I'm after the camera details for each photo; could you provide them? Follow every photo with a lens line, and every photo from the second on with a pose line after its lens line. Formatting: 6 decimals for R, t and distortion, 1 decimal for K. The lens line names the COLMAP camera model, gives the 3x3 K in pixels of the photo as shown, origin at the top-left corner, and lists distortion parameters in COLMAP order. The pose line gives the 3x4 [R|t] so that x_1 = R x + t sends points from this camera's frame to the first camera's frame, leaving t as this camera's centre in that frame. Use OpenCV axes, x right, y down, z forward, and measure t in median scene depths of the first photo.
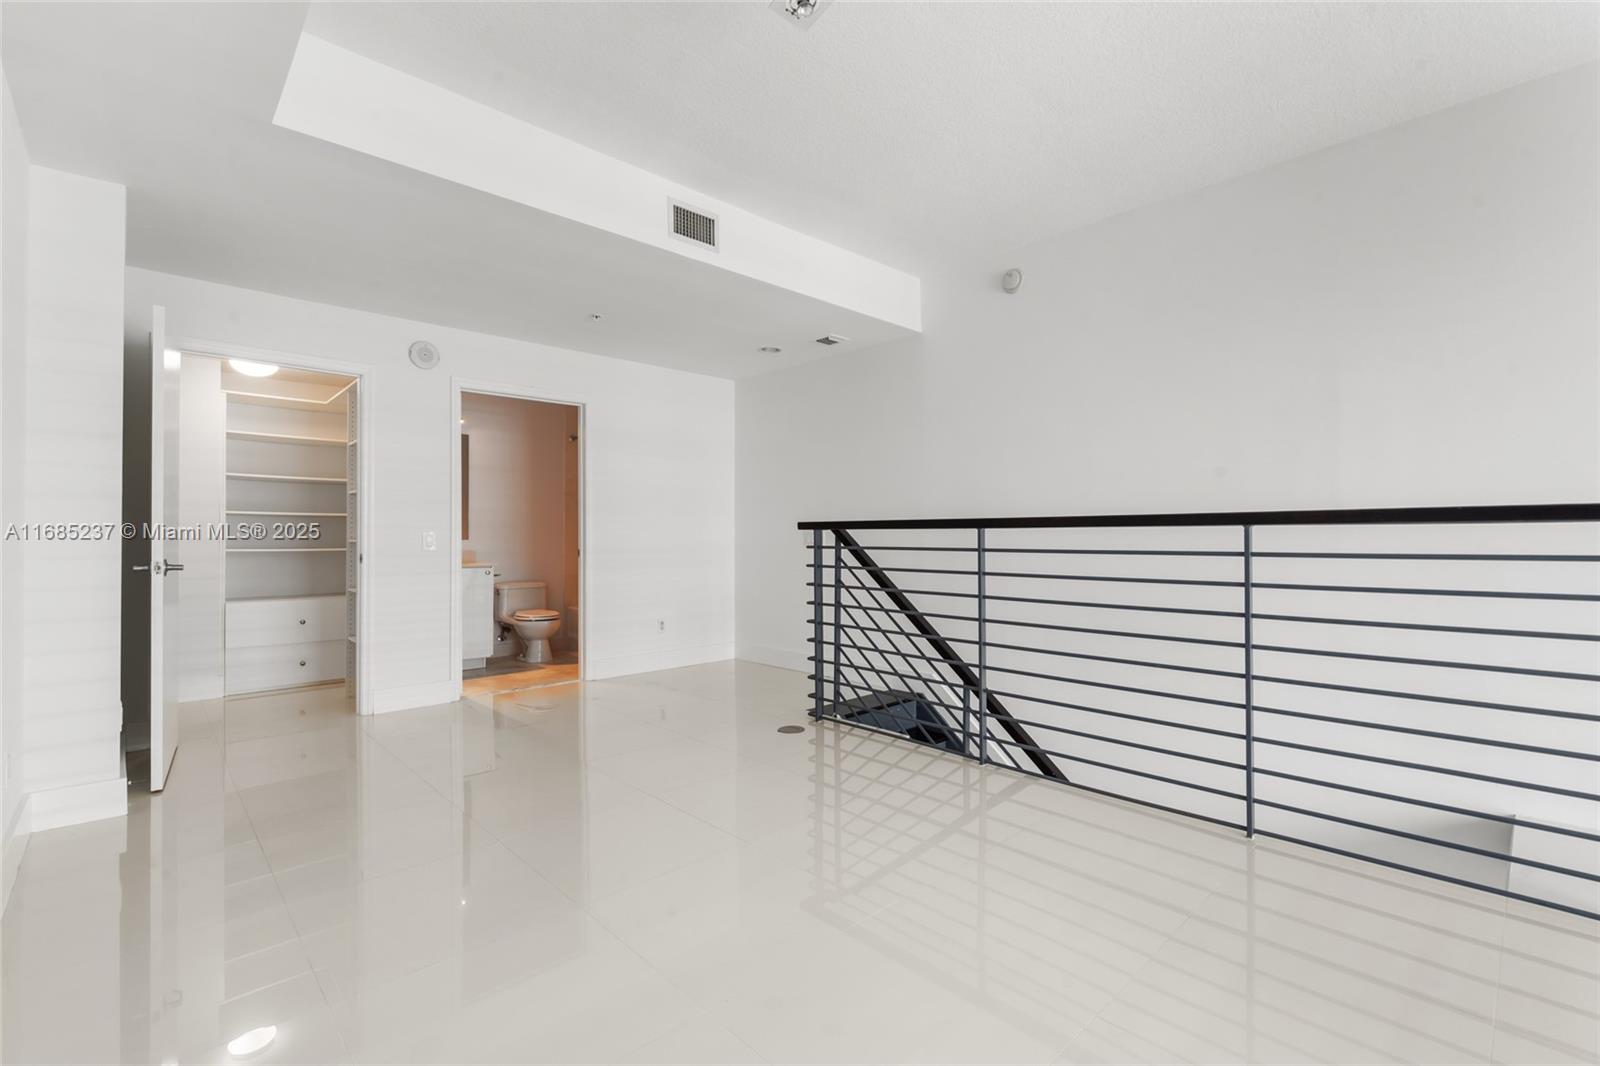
lens RADIAL K [[718.4, 0, 802.1], [0, 718.4, 540.7], [0, 0, 1]] dist [-0.000714, -0.000425]
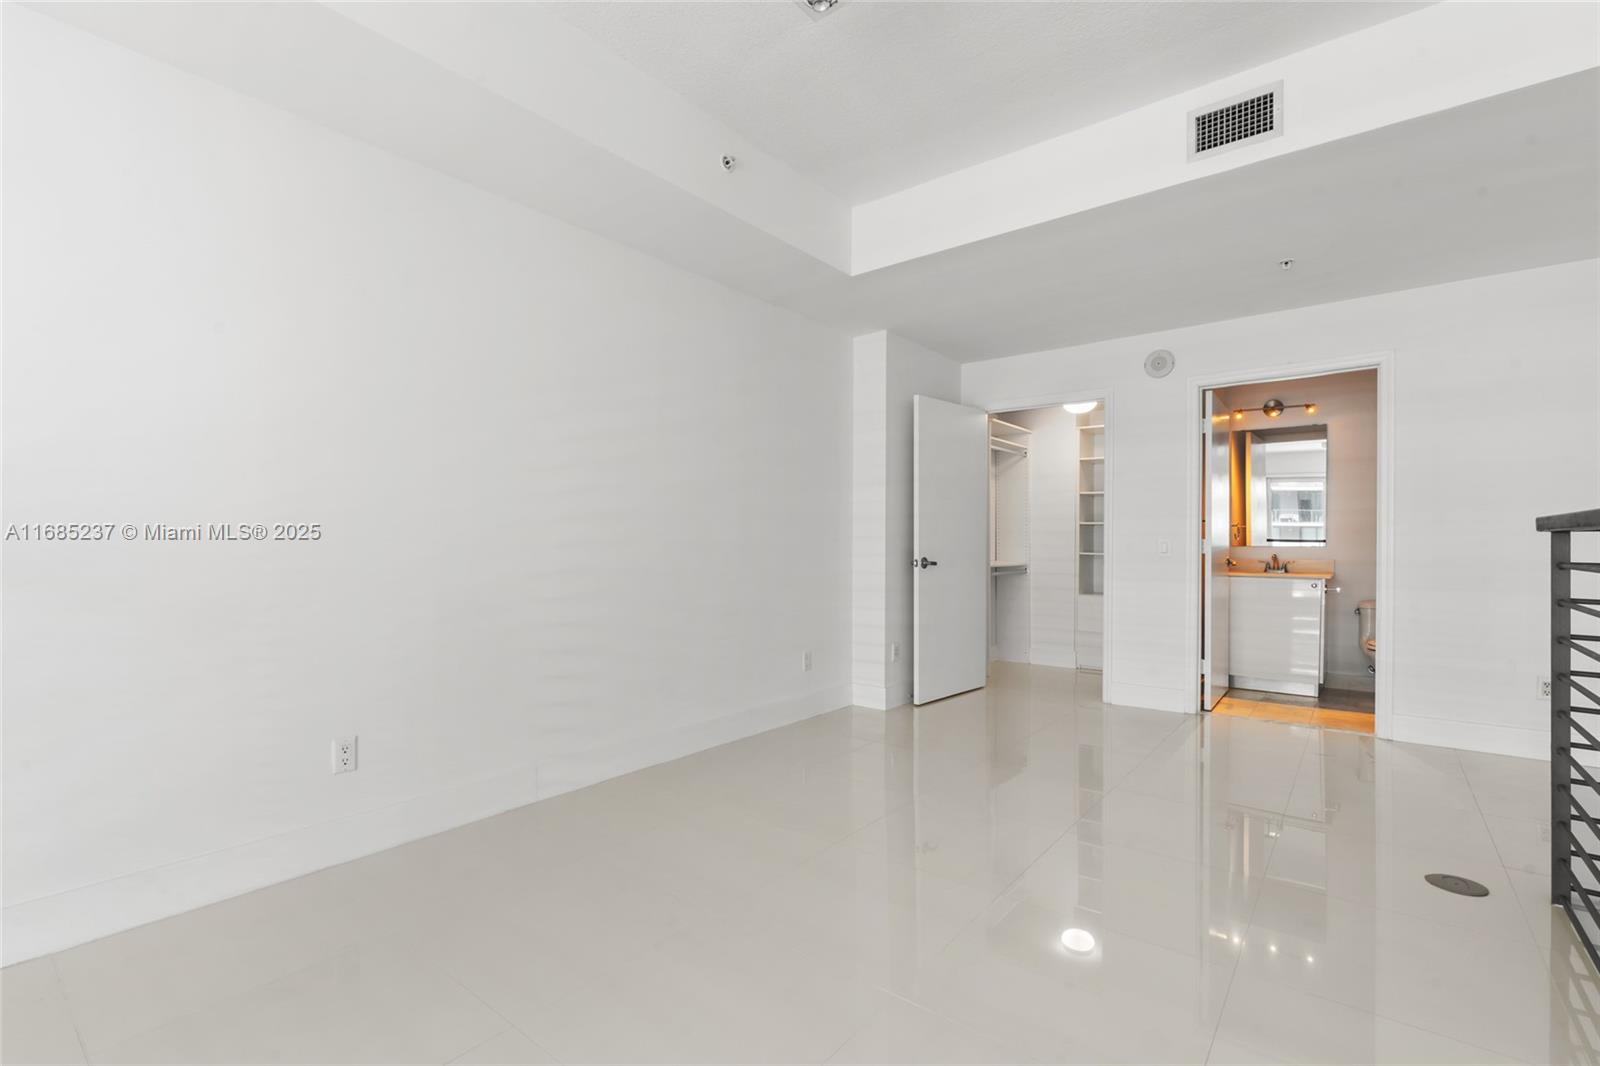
lens RADIAL K [[718.4, 0, 802.1], [0, 718.4, 540.7], [0, 0, 1]] dist [-0.000714, -0.000425]
pose [[0.140654, -0.000264, -0.990059, 0.428967], [-0.003287, 0.999994, -0.000734, -0.006560], [0.990053, 0.003357, 0.140653, 0.380525]]
